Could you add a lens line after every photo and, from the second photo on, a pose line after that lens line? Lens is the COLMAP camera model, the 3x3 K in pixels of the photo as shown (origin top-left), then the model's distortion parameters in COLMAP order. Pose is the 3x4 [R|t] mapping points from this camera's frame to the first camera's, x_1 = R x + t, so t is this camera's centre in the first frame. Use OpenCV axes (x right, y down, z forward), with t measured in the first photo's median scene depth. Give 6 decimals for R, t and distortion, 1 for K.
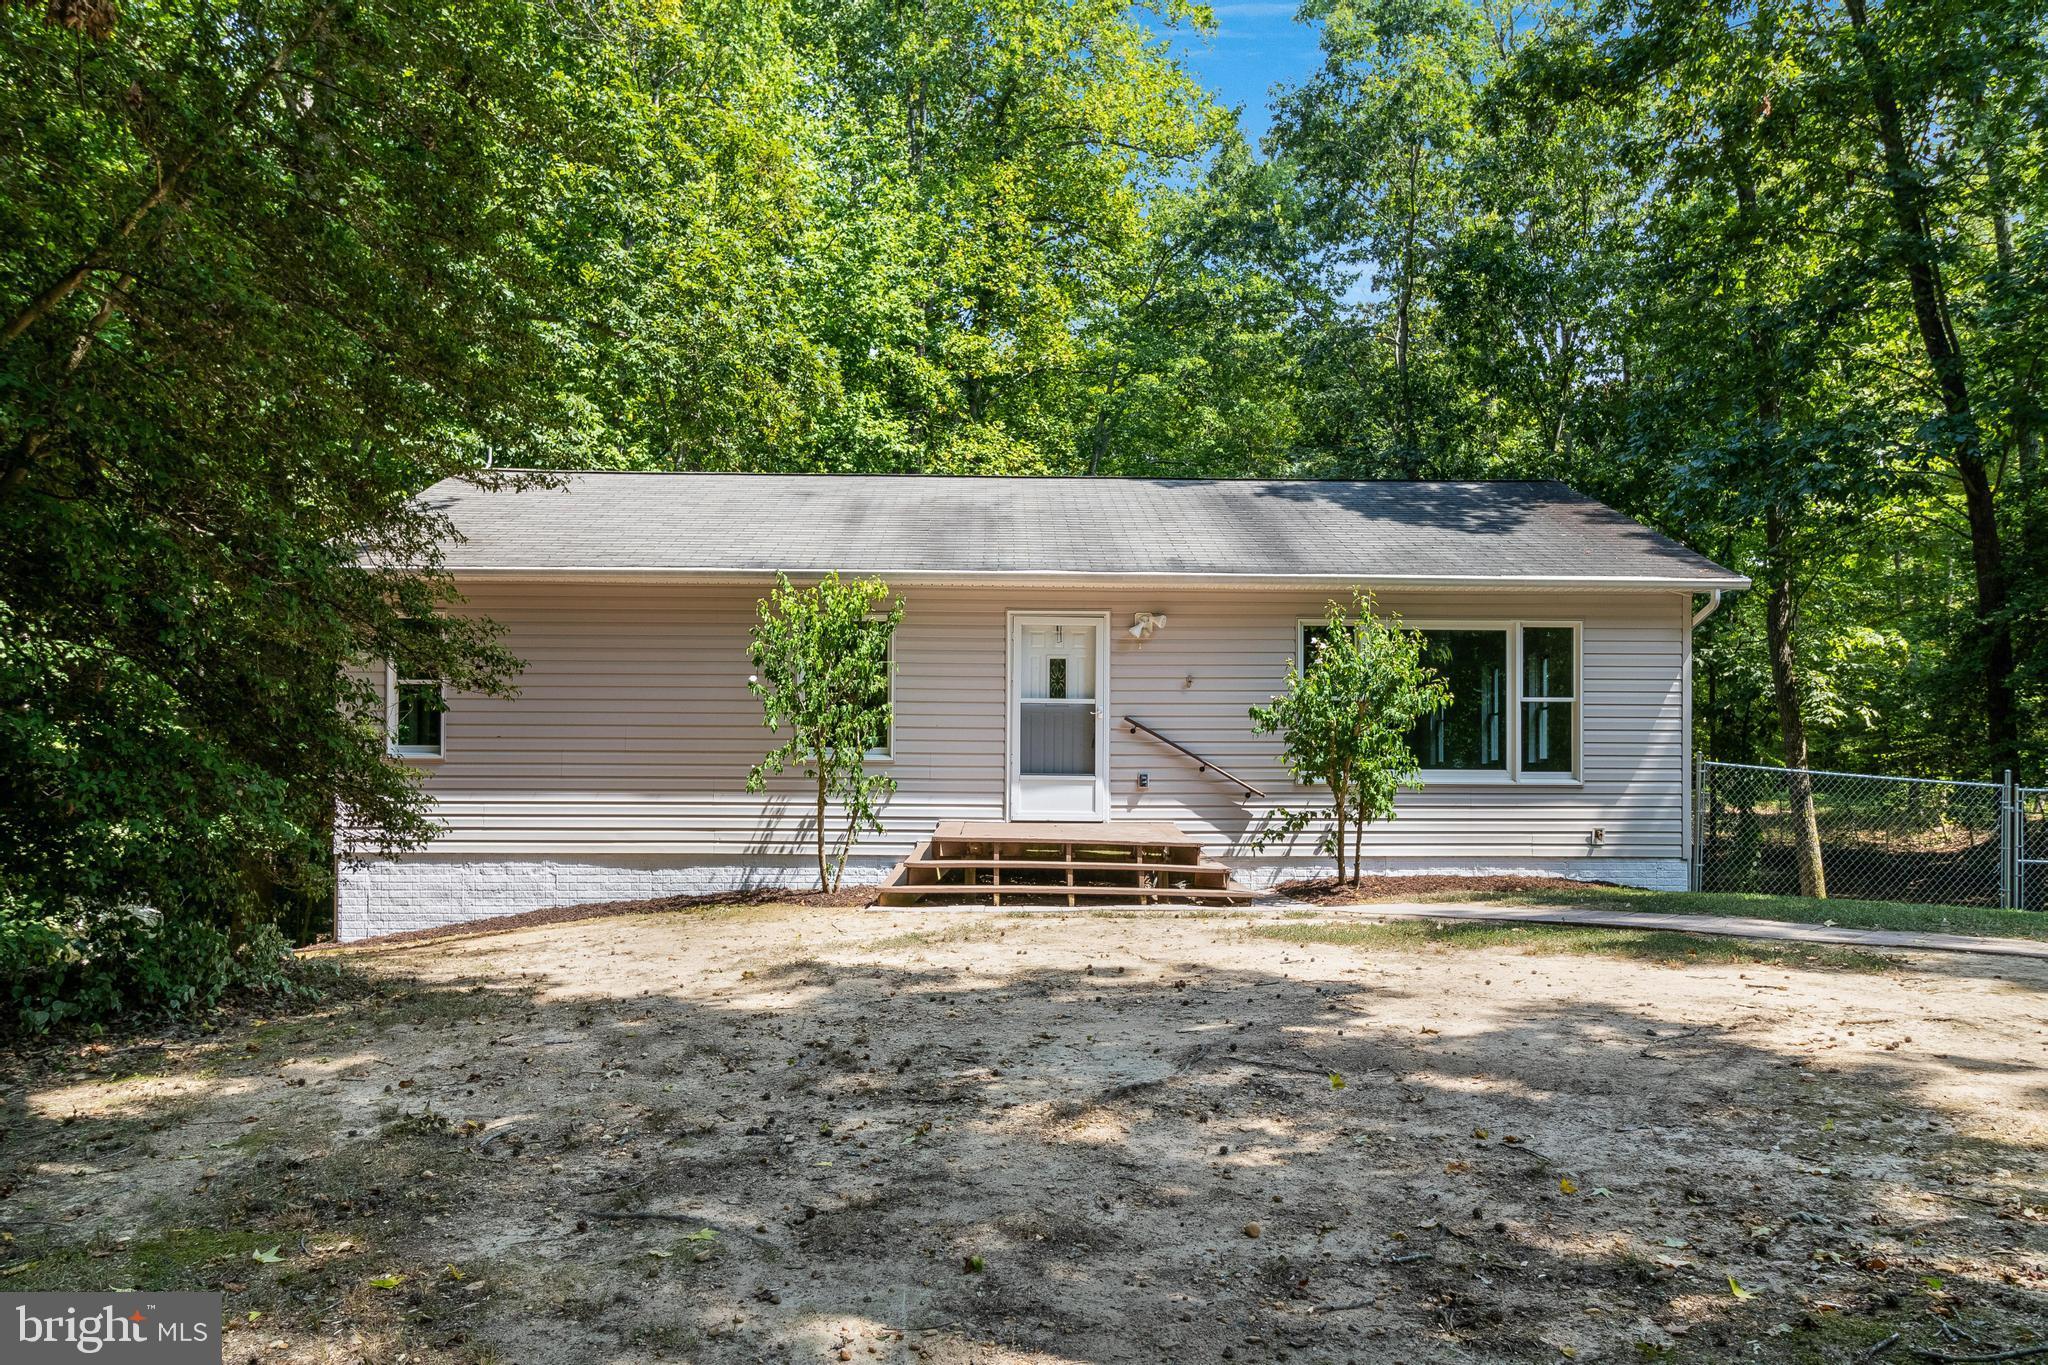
lens RADIAL K [[1441.3, 0, 1024.0], [0, 1441.3, 682.5], [0, 0, 1]] dist [0.005706, 0.002020]
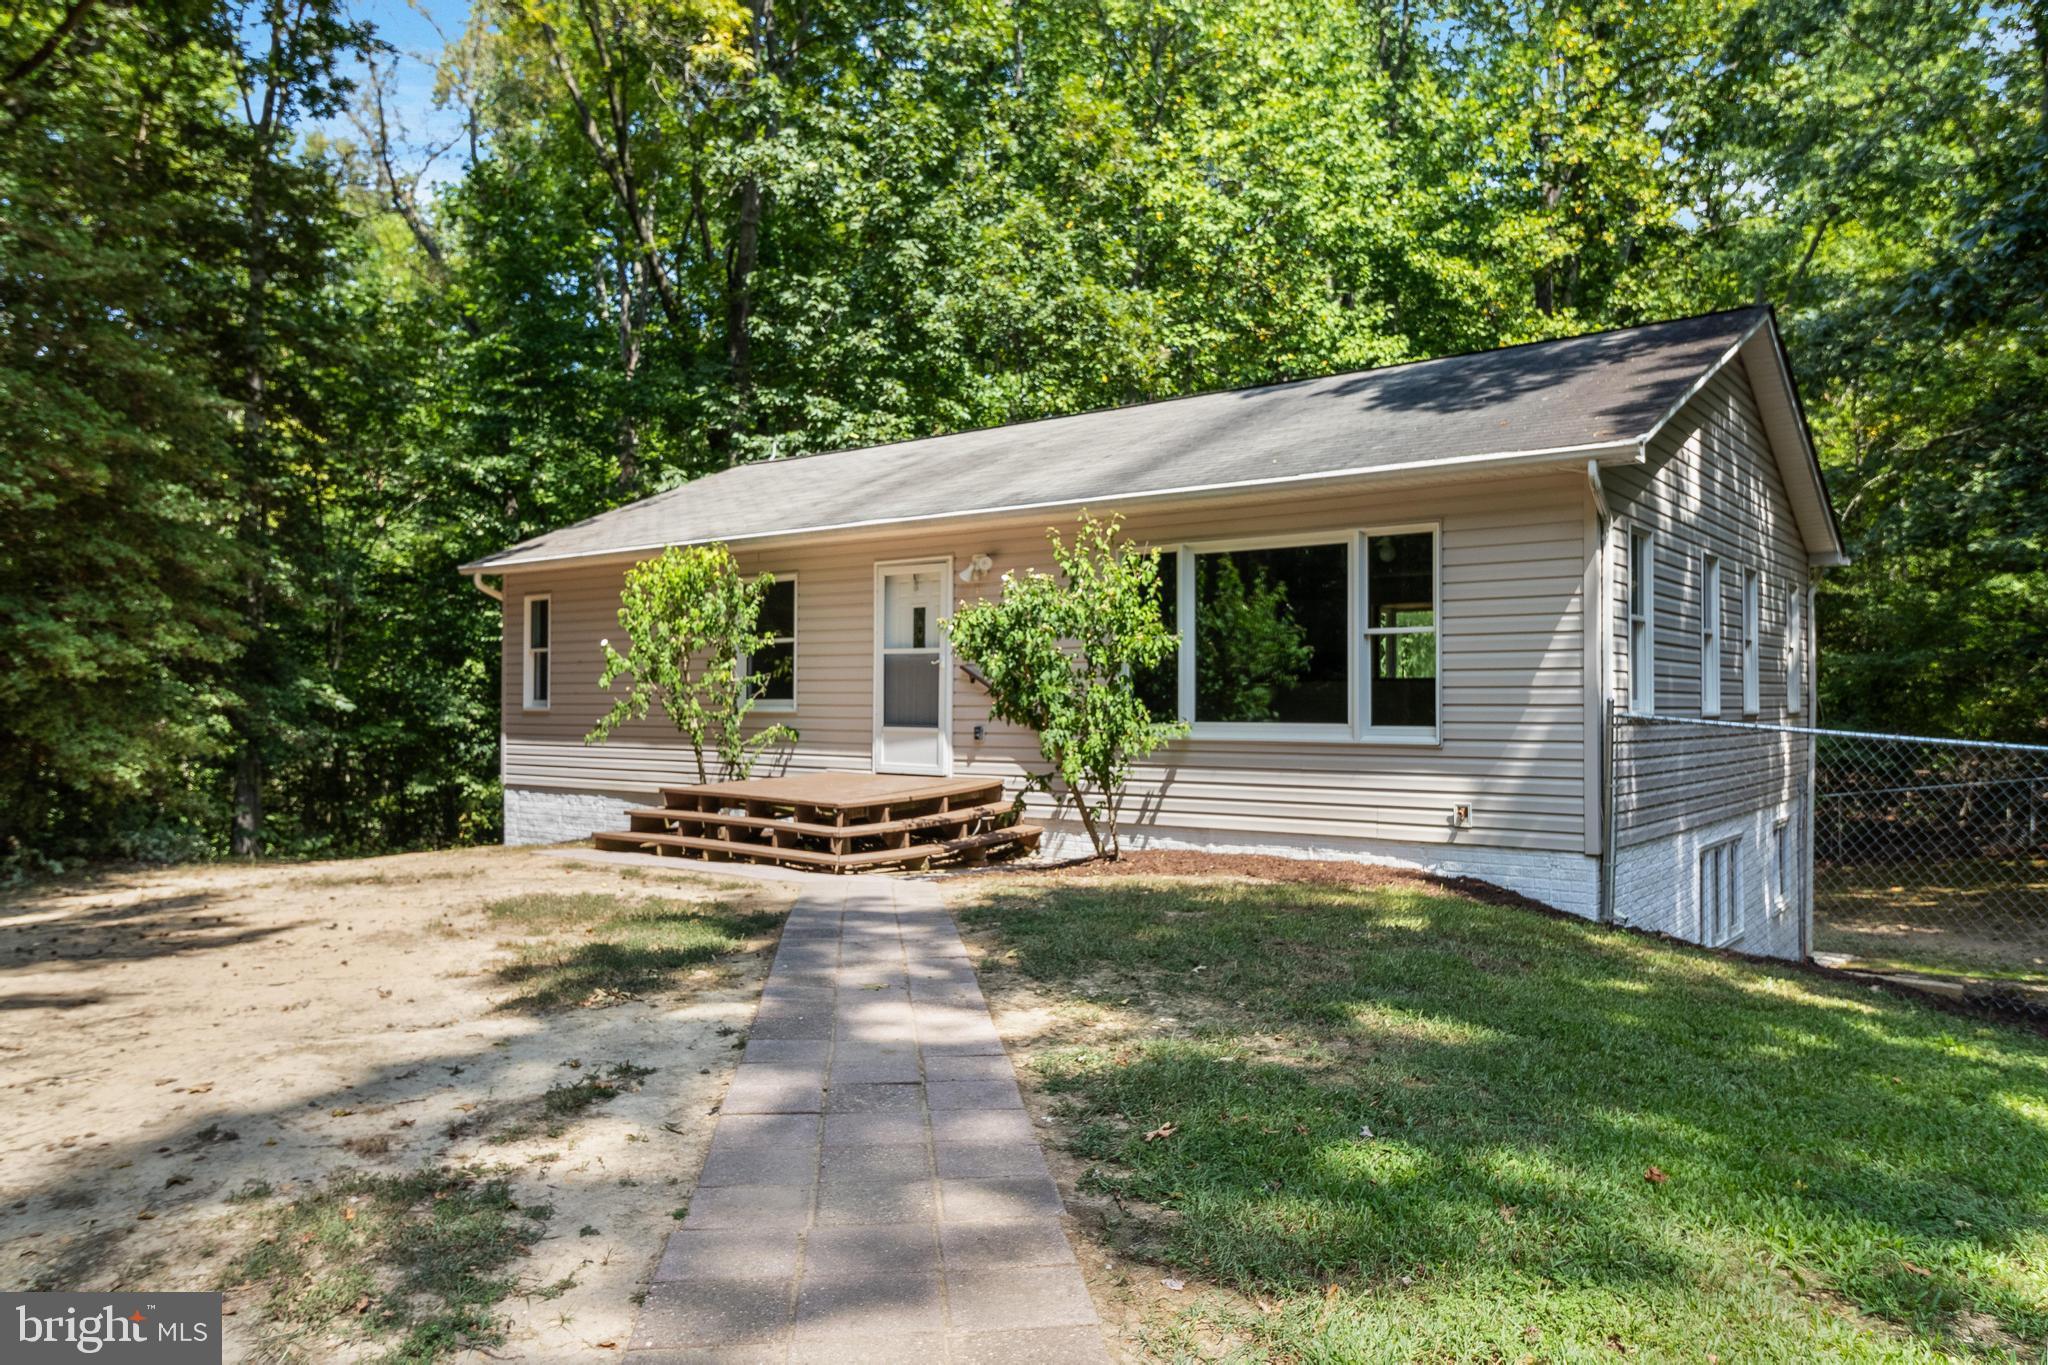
lens RADIAL K [[1425.4, 0, 1021.5], [0, 1425.4, 578.8], [0, 0, 1]] dist [0.043814, 0.000514]
pose [[0.769697, -0.060131, -0.635571, 0.693139], [0.044794, 0.998187, -0.040191, 0.006243], [0.636836, 0.002466, 0.770996, 0.299328]]
